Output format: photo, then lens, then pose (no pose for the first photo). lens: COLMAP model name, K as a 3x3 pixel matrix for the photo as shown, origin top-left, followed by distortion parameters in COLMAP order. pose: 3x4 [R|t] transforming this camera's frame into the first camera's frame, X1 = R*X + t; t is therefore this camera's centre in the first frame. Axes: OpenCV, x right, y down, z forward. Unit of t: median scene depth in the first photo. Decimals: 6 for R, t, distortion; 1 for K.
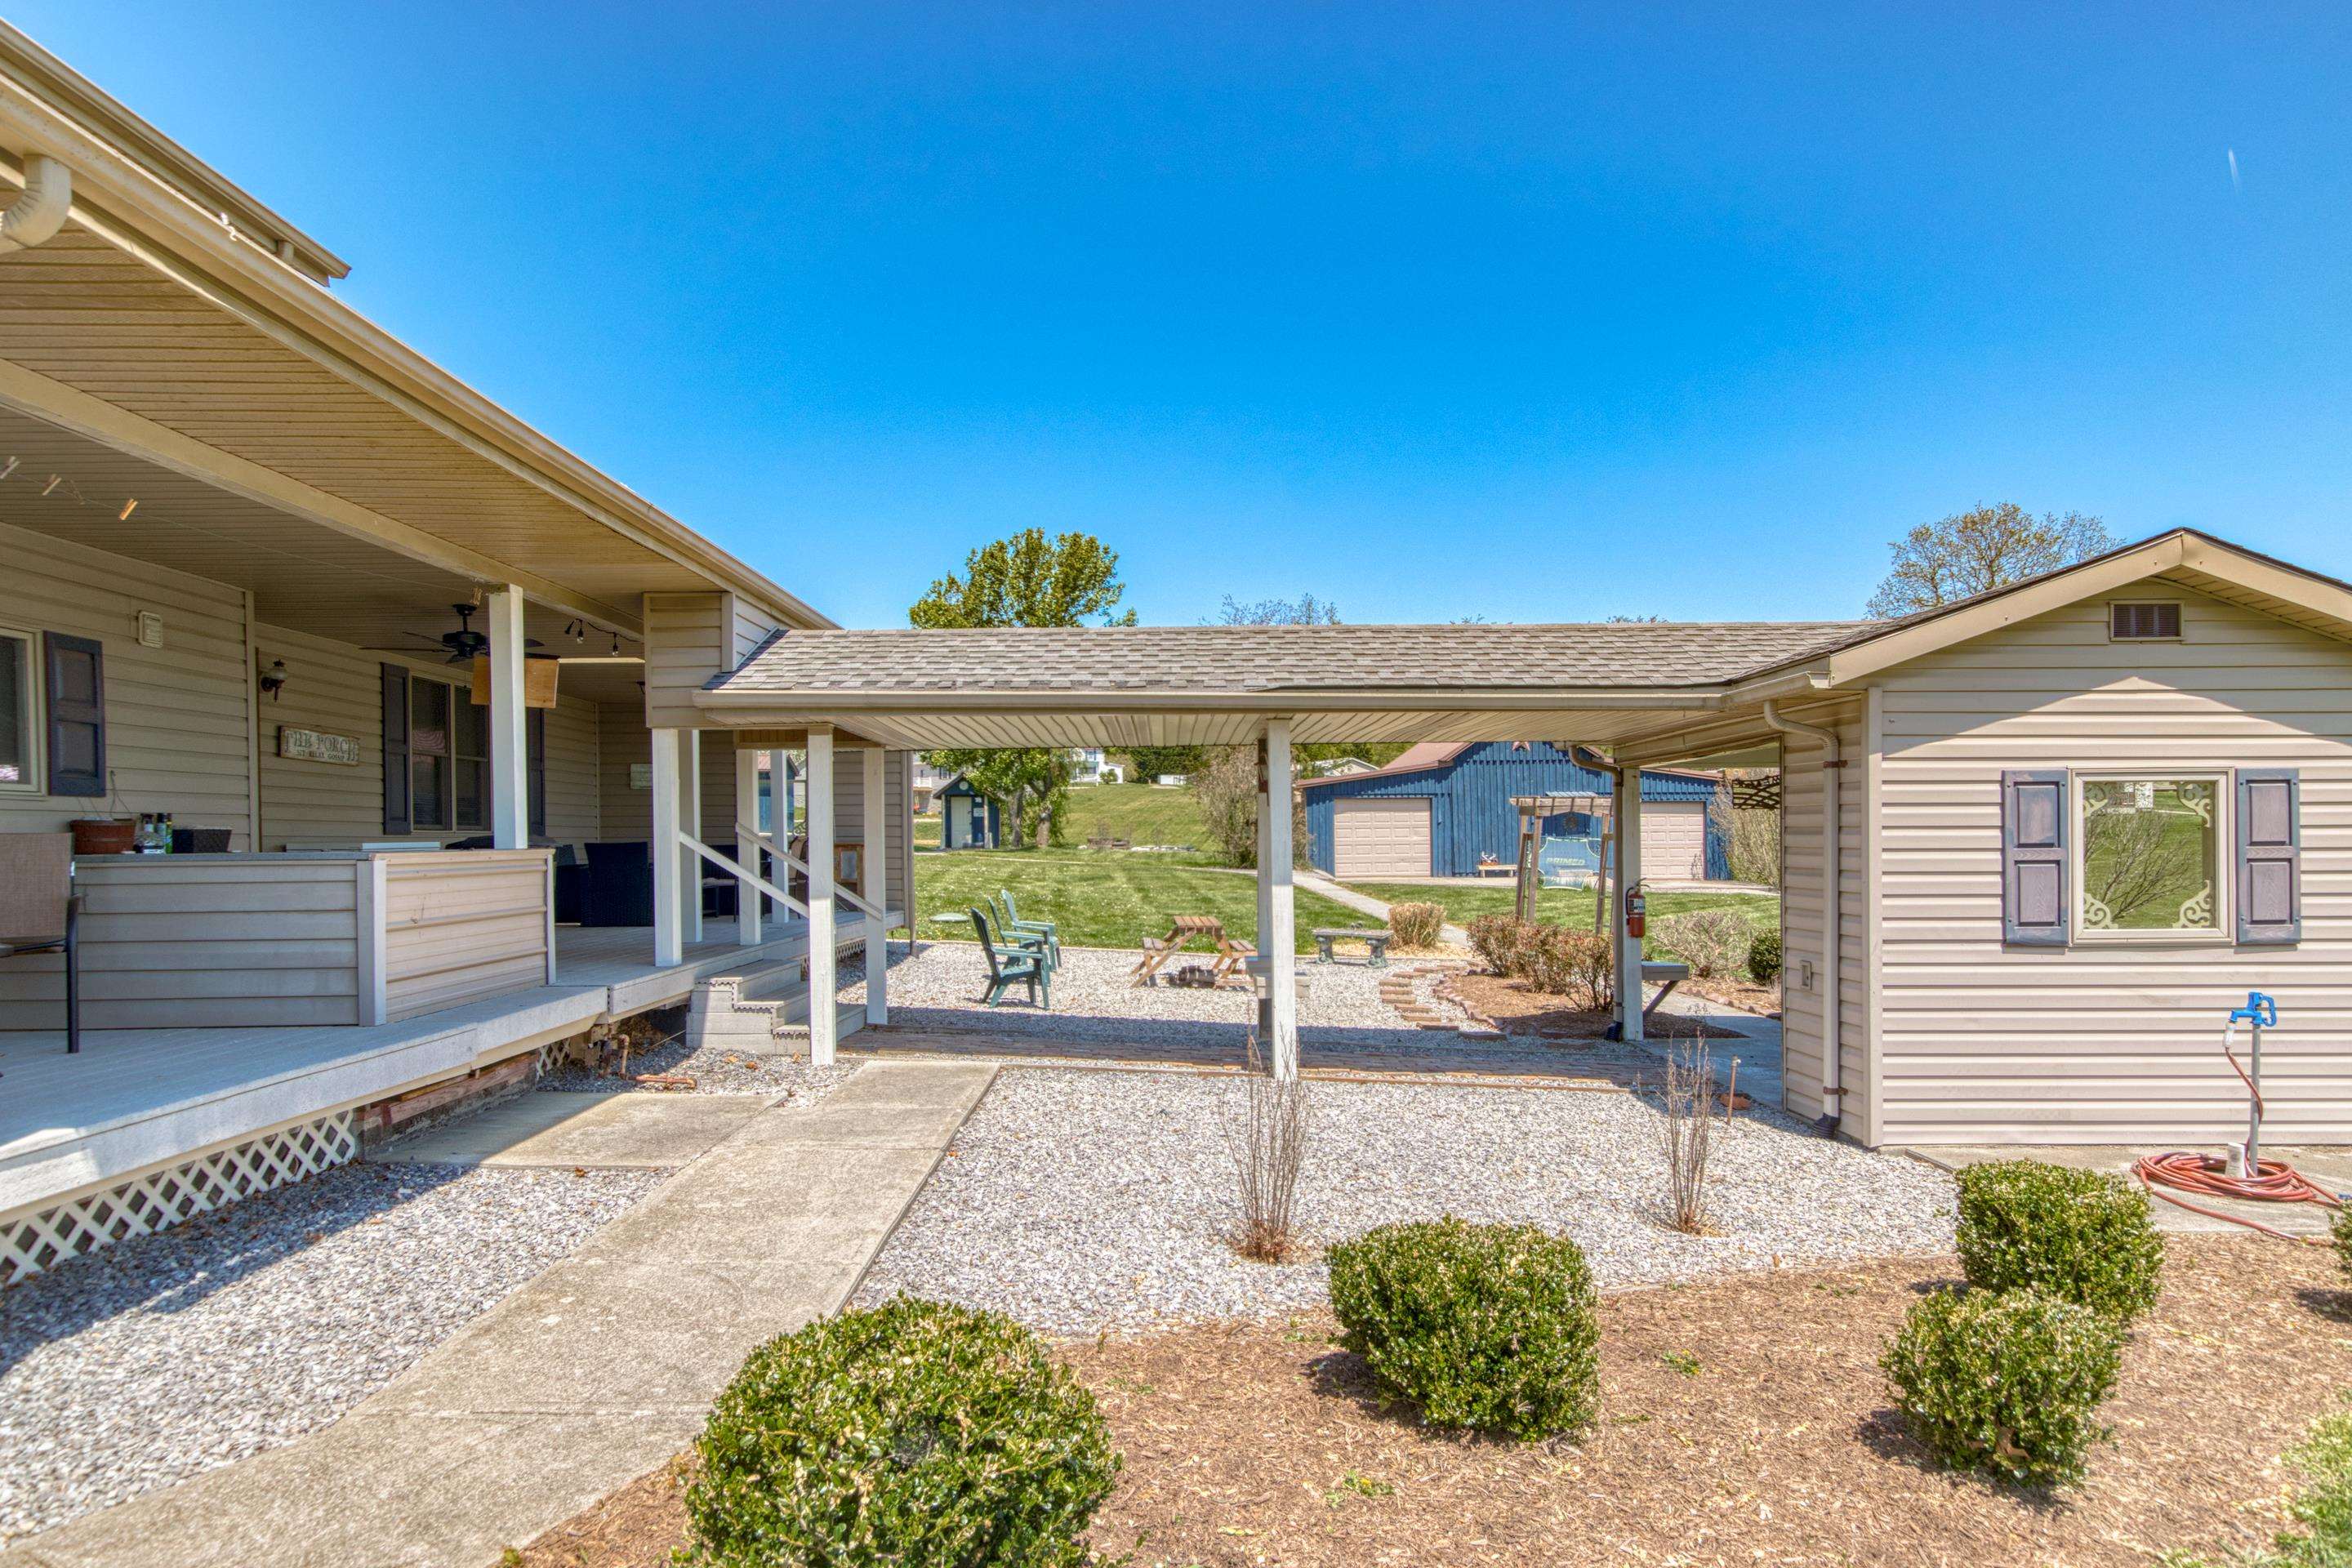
lens RADIAL K [[1370.4, 0, 1188.8], [0, 1370.4, 857.4], [0, 0, 1]] dist [0.010117, 0.008749]
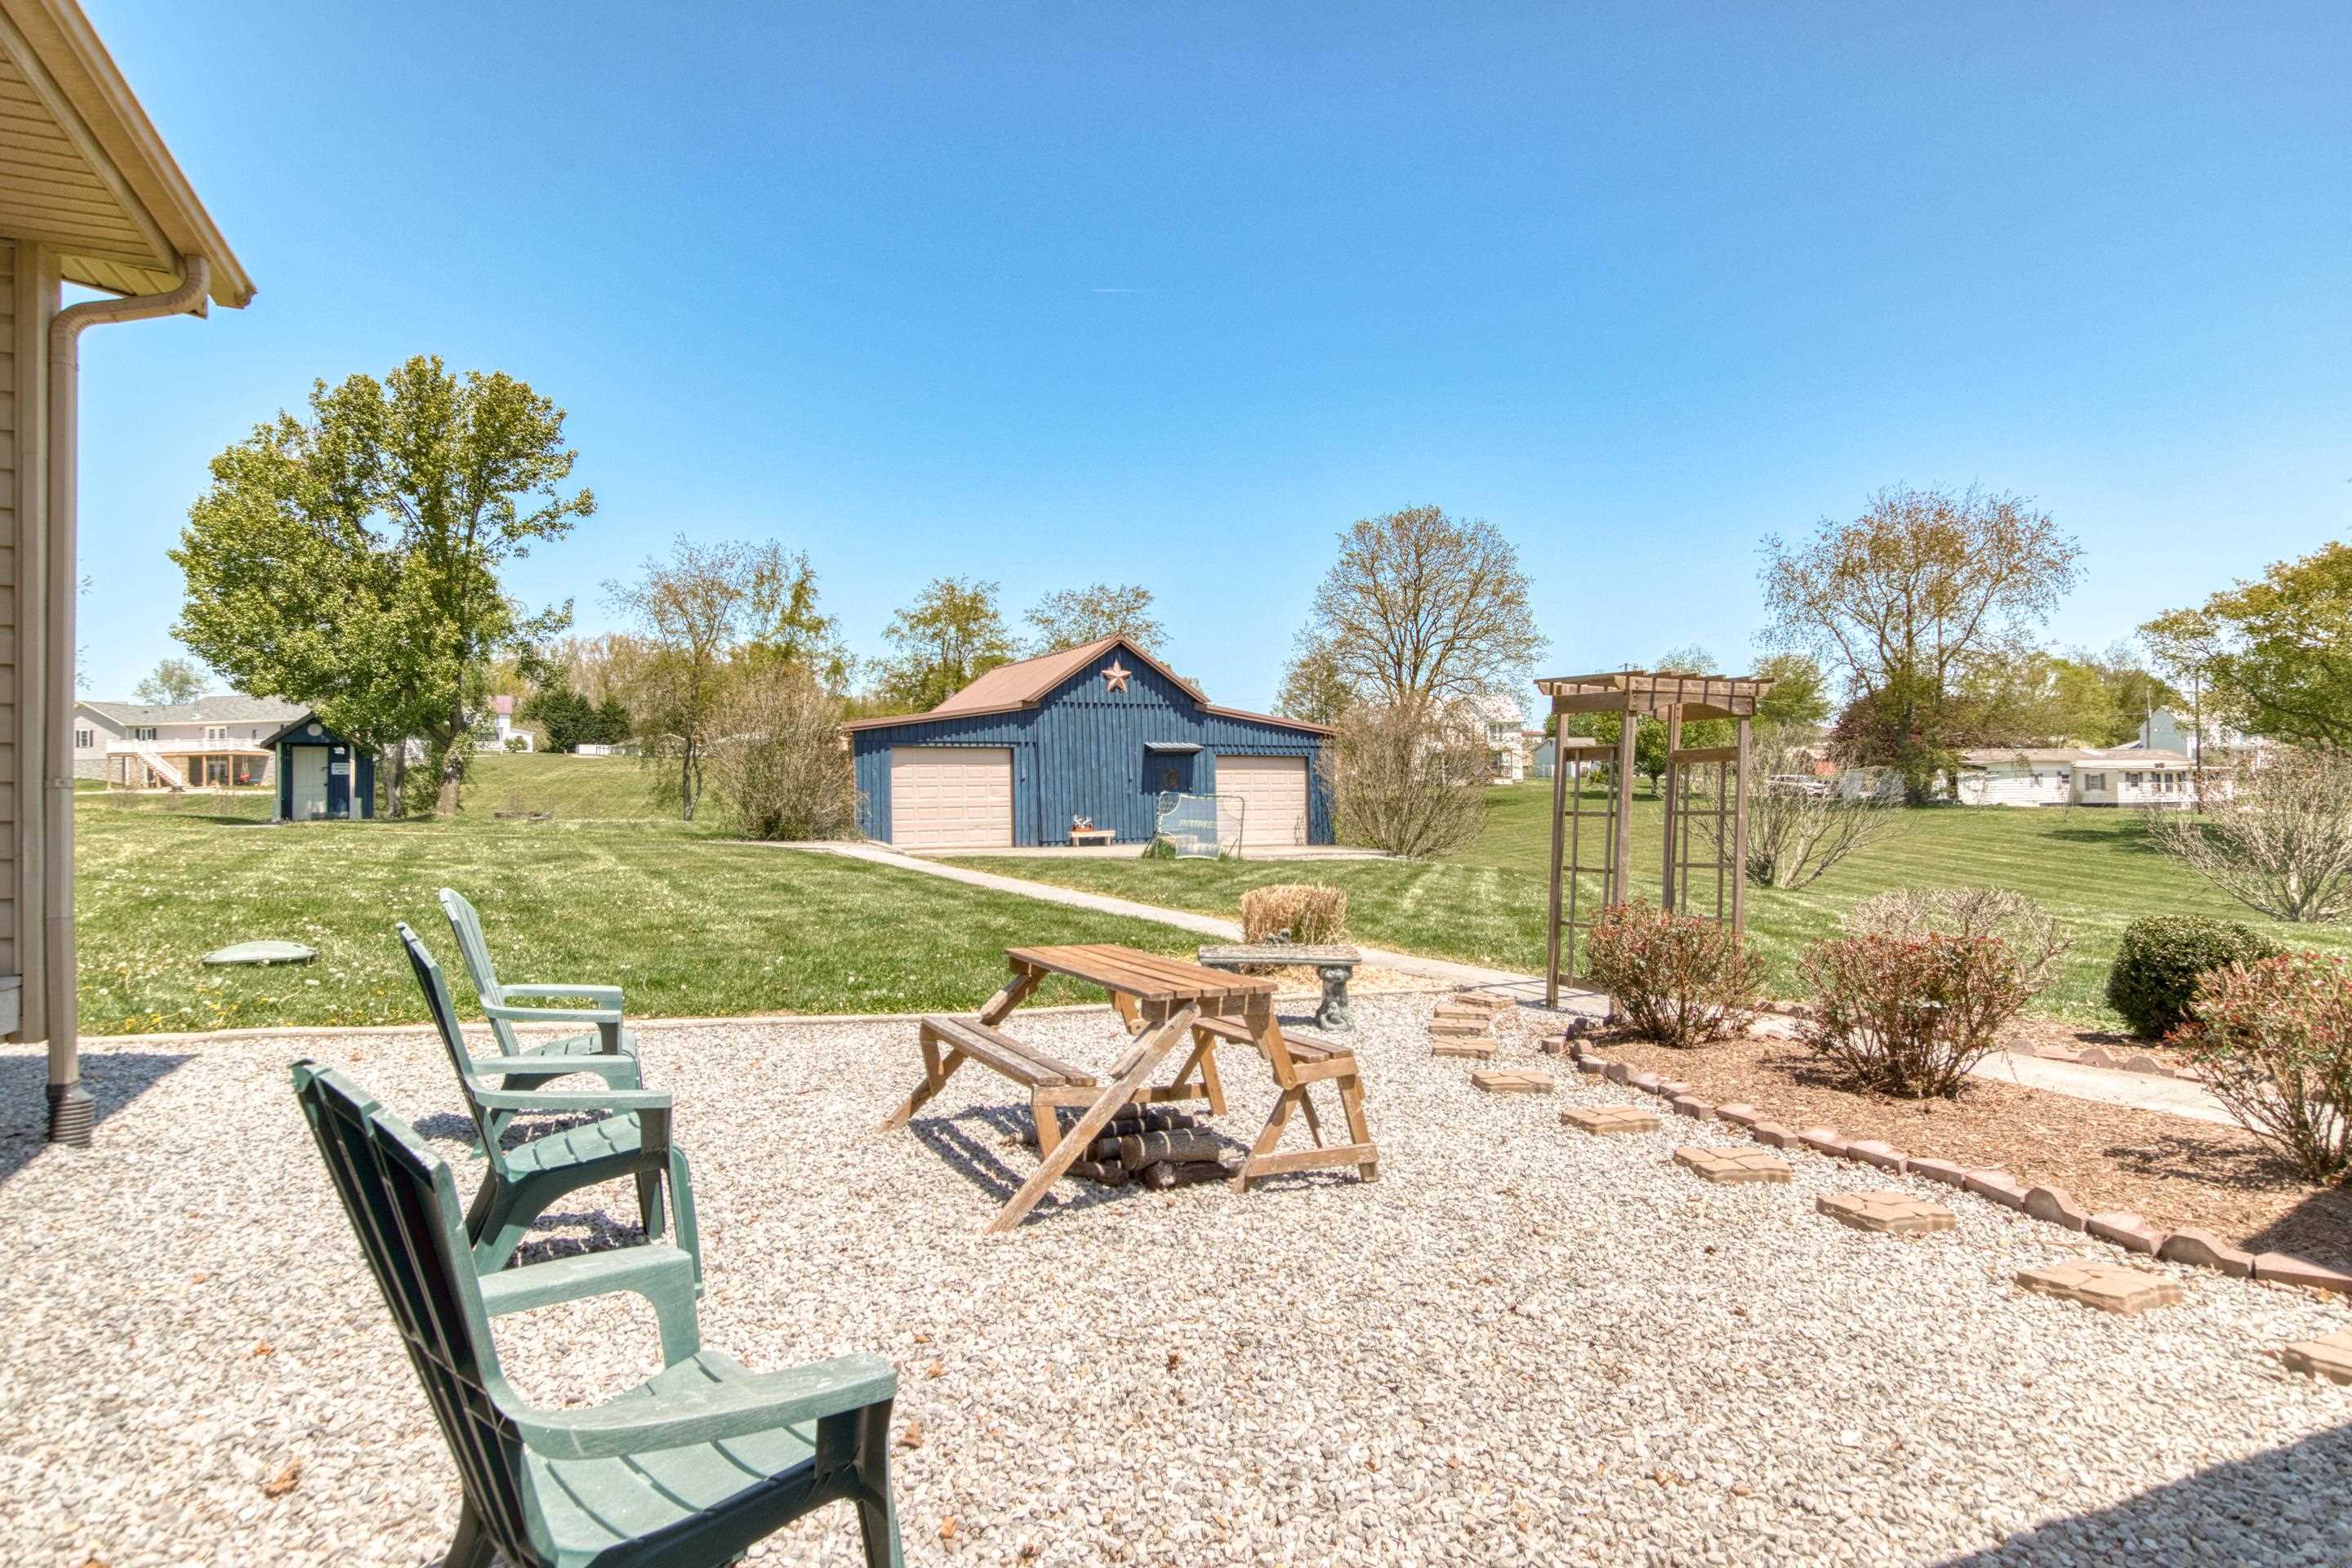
lens RADIAL K [[1316.9, 0, 1213.2], [0, 1316.9, 809.7], [0, 0, 1]] dist [-0.006510, 0.006113]
pose [[0.907044, -0.007574, 0.420969, -0.040037], [0.014934, 0.999788, -0.014189, 0.005172], [-0.420772, 0.019157, 0.906964, 0.261534]]
